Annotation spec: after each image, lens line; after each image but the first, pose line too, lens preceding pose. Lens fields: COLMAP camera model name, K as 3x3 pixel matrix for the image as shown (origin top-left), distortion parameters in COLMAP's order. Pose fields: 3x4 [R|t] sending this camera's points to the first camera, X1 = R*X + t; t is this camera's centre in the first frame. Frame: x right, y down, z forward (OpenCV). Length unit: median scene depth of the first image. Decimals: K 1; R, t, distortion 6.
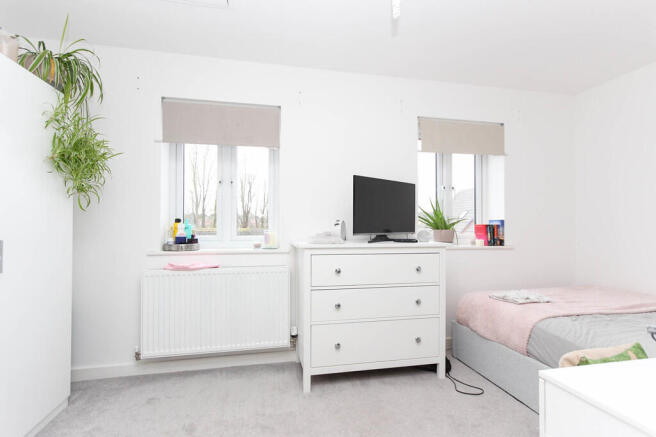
lens RADIAL K [[308.6, 0, 327.1], [0, 308.6, 222.1], [0, 0, 1]] dist [0.004404, 0.000319]
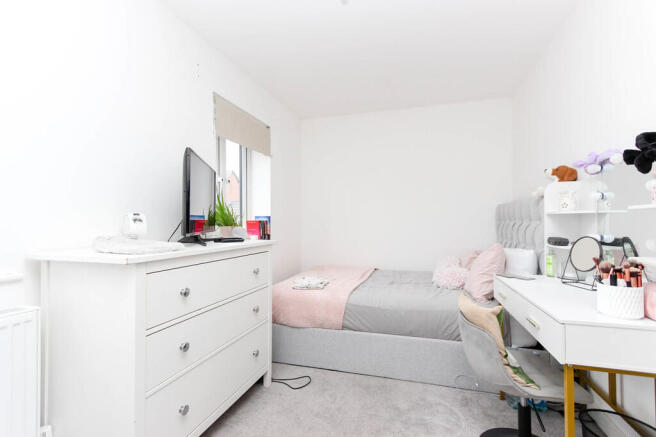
lens RADIAL K [[308.6, 0, 327.9], [0, 308.6, 218.2], [0, 0, 1]] dist [0.004404, 0.000319]
pose [[0.451358, 0.008382, 0.892304, -0.343940], [-0.007291, 0.999957, -0.005705, 0.005047], [-0.892313, -0.003931, 0.451400, 0.384862]]
